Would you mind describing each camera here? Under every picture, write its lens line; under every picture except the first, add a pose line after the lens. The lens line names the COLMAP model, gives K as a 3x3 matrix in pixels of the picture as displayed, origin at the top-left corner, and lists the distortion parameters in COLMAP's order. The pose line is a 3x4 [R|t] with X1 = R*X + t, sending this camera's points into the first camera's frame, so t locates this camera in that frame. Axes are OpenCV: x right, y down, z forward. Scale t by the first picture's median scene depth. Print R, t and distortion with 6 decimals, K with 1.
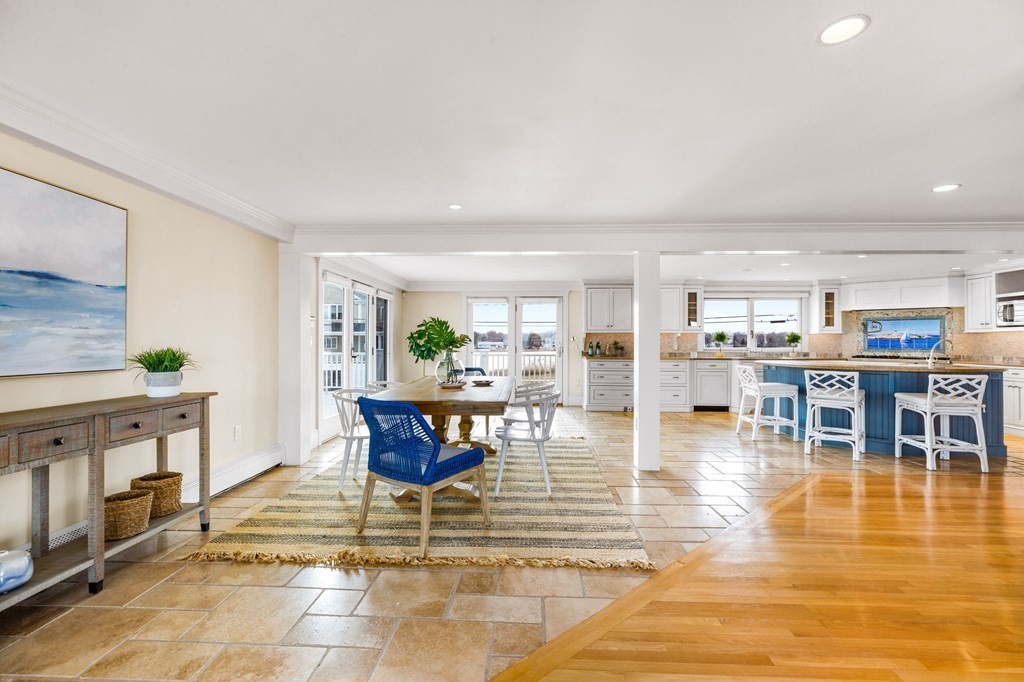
lens RADIAL K [[462.3, 0, 510.0], [0, 462.3, 337.3], [0, 0, 1]] dist [-0.011338, 0.005445]
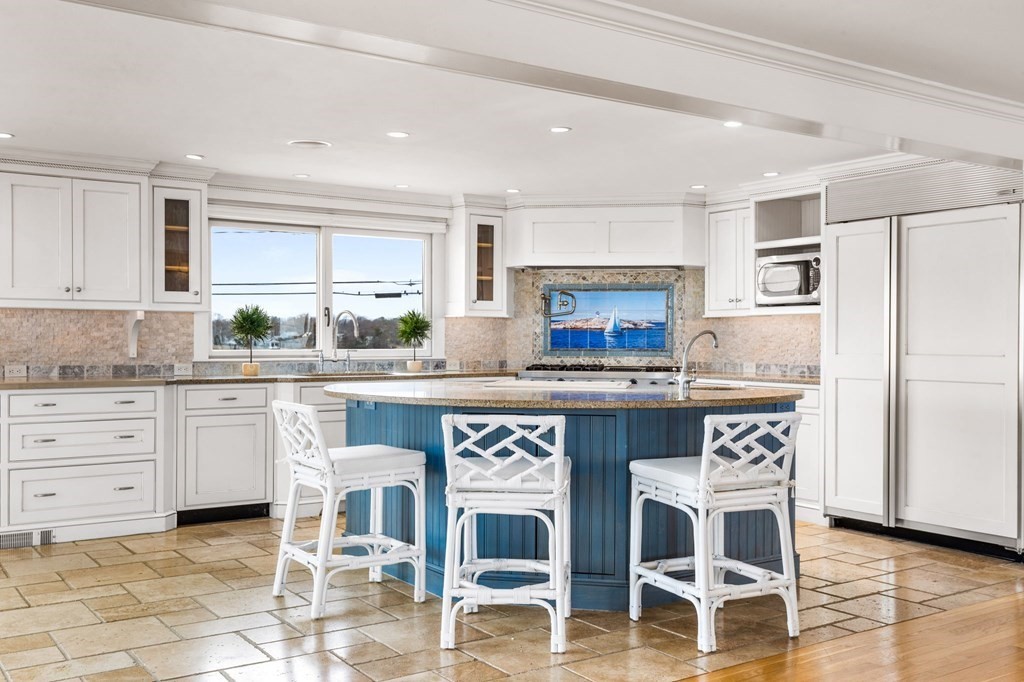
lens RADIAL K [[985.0, 0, 510.3], [0, 985.0, 346.9], [0, 0, 1]] dist [0.018454, 0.000000]
pose [[0.797389, -0.006676, 0.603429, 0.144949], [-0.005744, 0.999810, 0.018650, 0.003098], [-0.603438, -0.018337, 0.797199, 0.235433]]
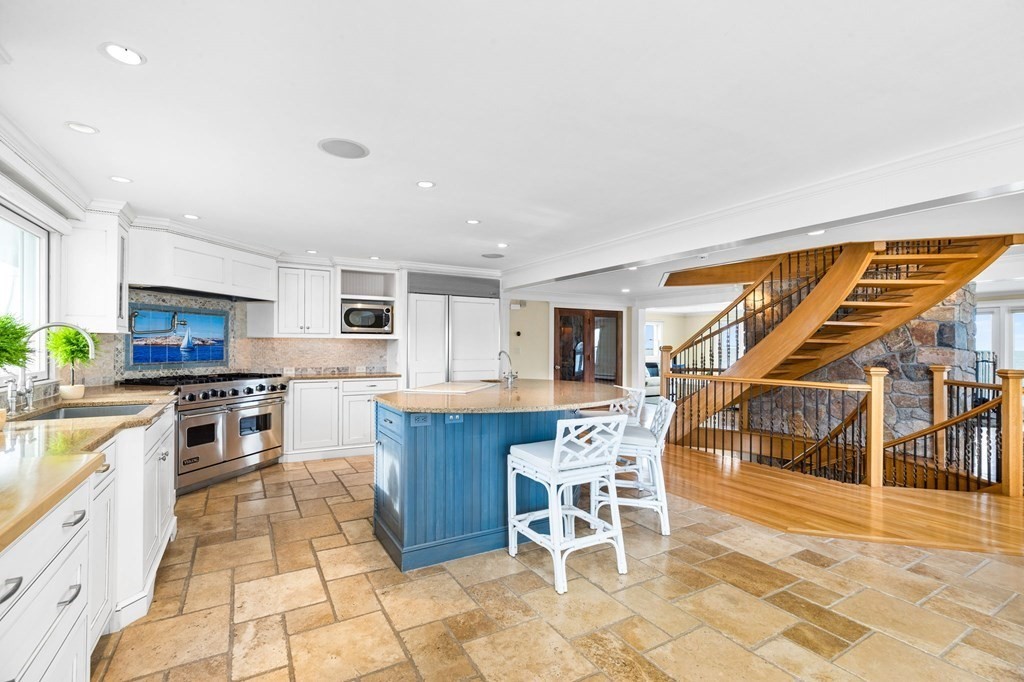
lens RADIAL K [[462.3, 0, 510.1], [0, 462.3, 346.8], [0, 0, 1]] dist [-0.011338, 0.005445]
pose [[-0.540577, -0.009736, 0.841238, 0.146533], [-0.016408, 0.999865, 0.001028, -0.002263], [-0.841134, -0.013247, -0.540664, 0.980940]]
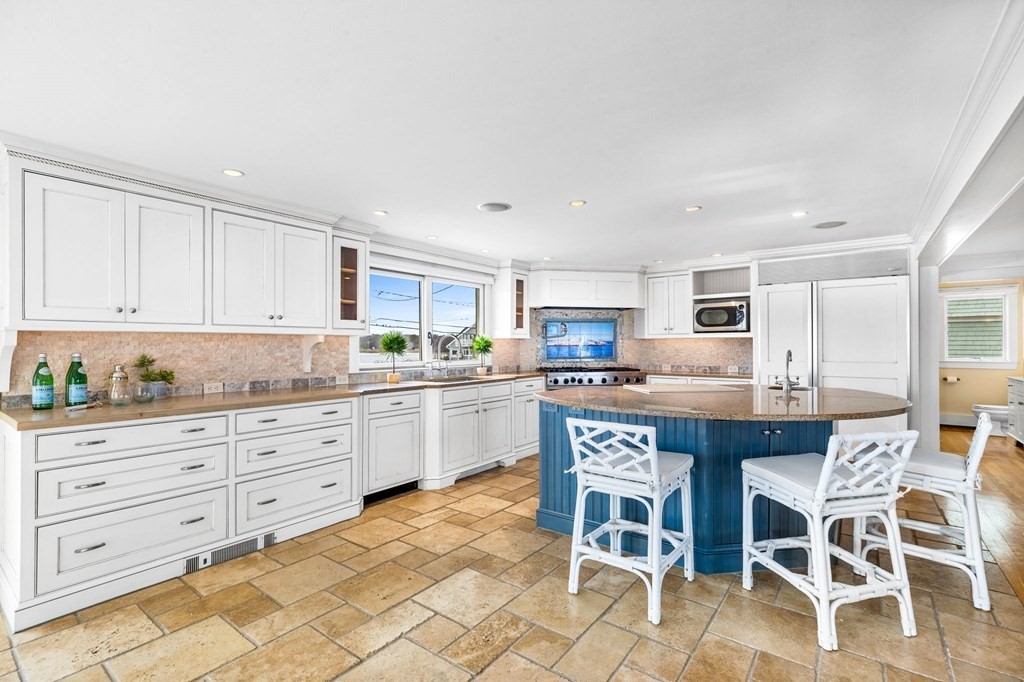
lens RADIAL K [[462.3, 0, 513.4], [0, 462.3, 343.1], [0, 0, 1]] dist [-0.011338, 0.005445]
pose [[0.562156, -0.002023, 0.827029, 0.112303], [-0.003128, 0.999985, 0.004573, -0.004459], [-0.827026, -0.005157, 0.562141, 0.647596]]
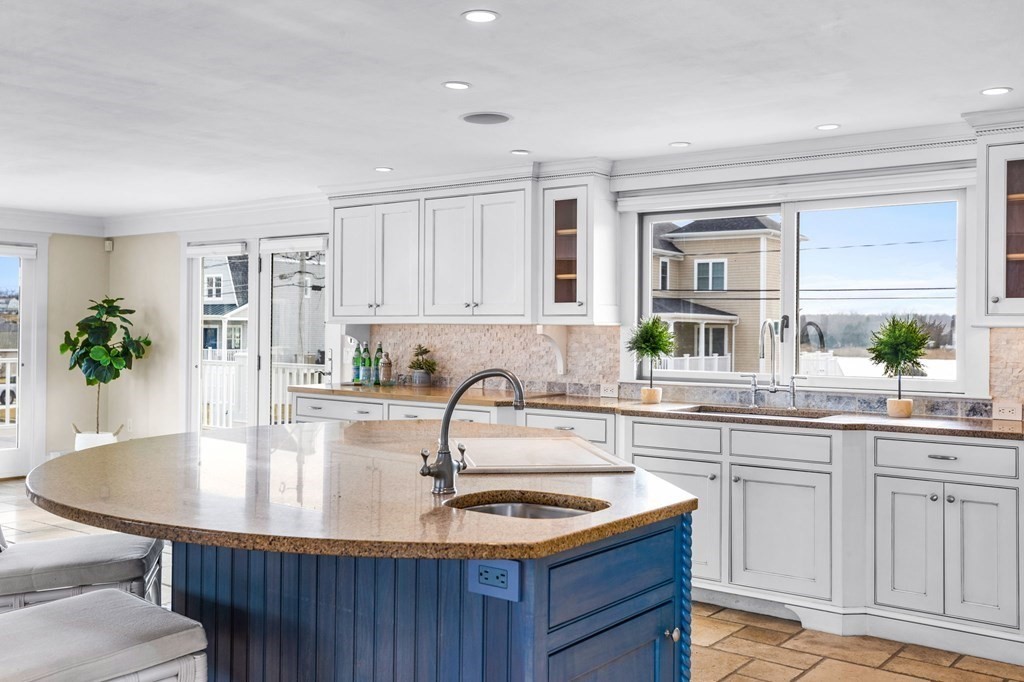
lens RADIAL K [[985.0, 0, 510.7], [0, 985.0, 332.8], [0, 0, 1]] dist [0.018454, 0.000000]
pose [[0.825326, 0.004839, -0.564636, 0.813636], [0.000046, 0.999963, 0.008638, -0.010256], [0.564657, -0.007155, 0.825295, 0.435398]]
